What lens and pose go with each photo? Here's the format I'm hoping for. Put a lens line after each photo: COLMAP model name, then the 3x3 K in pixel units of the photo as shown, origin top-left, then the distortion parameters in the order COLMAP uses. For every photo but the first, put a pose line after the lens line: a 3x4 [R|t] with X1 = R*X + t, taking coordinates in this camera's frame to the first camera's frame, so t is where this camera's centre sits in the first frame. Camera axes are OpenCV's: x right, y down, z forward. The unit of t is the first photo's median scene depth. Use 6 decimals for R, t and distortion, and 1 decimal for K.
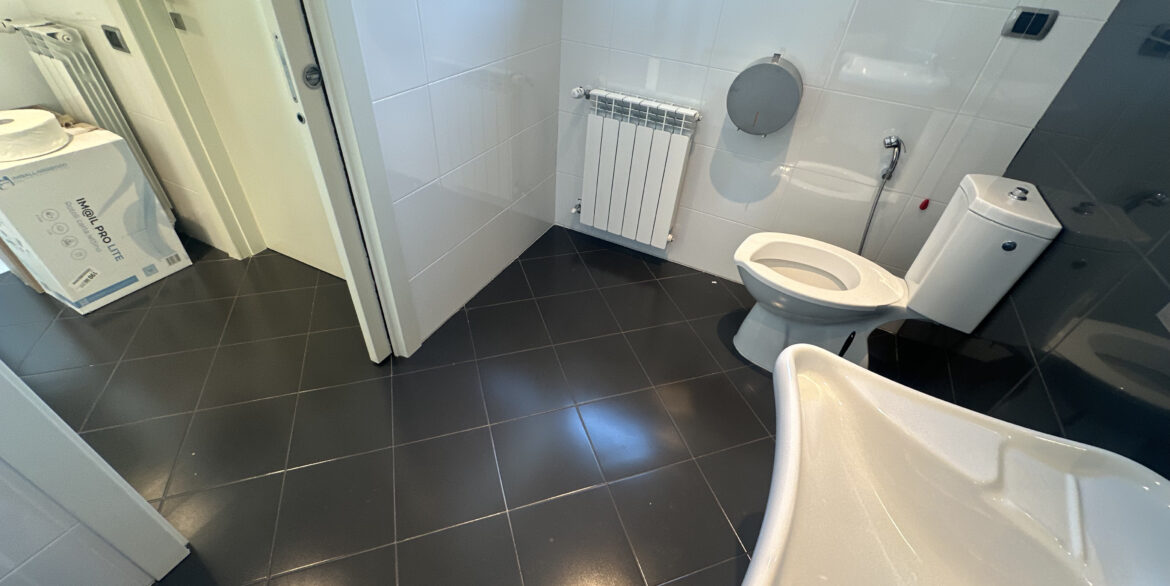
lens RADIAL K [[467.7, 0, 583.0], [0, 467.7, 295.2], [0, 0, 1]] dist [-0.003885, 0.000358]
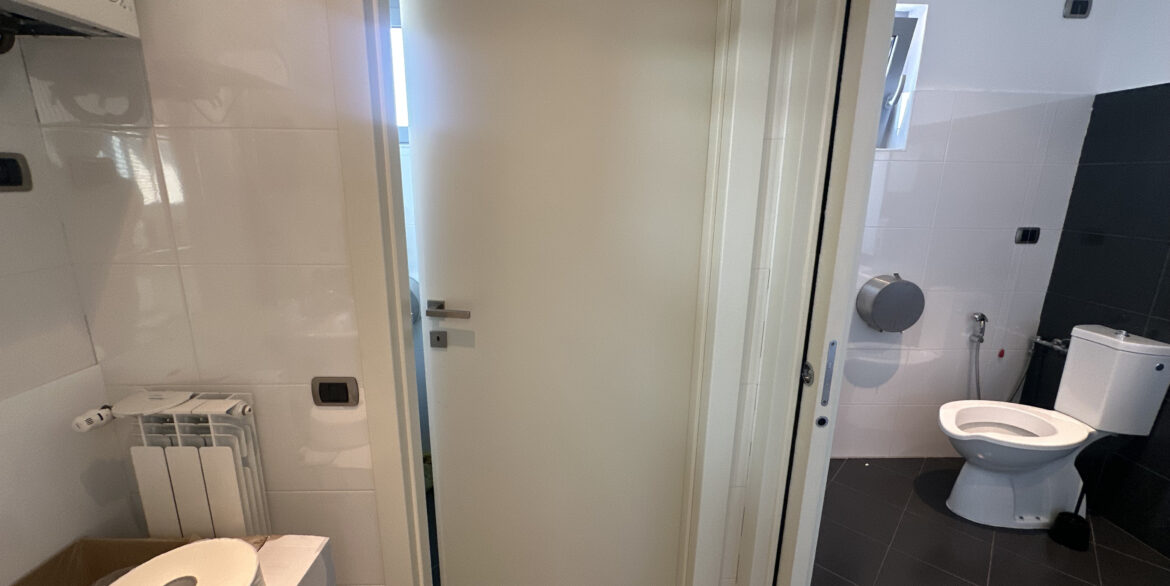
lens RADIAL K [[467.7, 0, 586.5], [0, 467.7, 294.7], [0, 0, 1]] dist [-0.003885, 0.000358]
pose [[0.882497, -0.167780, 0.439372, -0.893068], [0.334904, 0.880080, -0.336598, -0.291790], [-0.330208, 0.444194, 0.832859, 0.196309]]
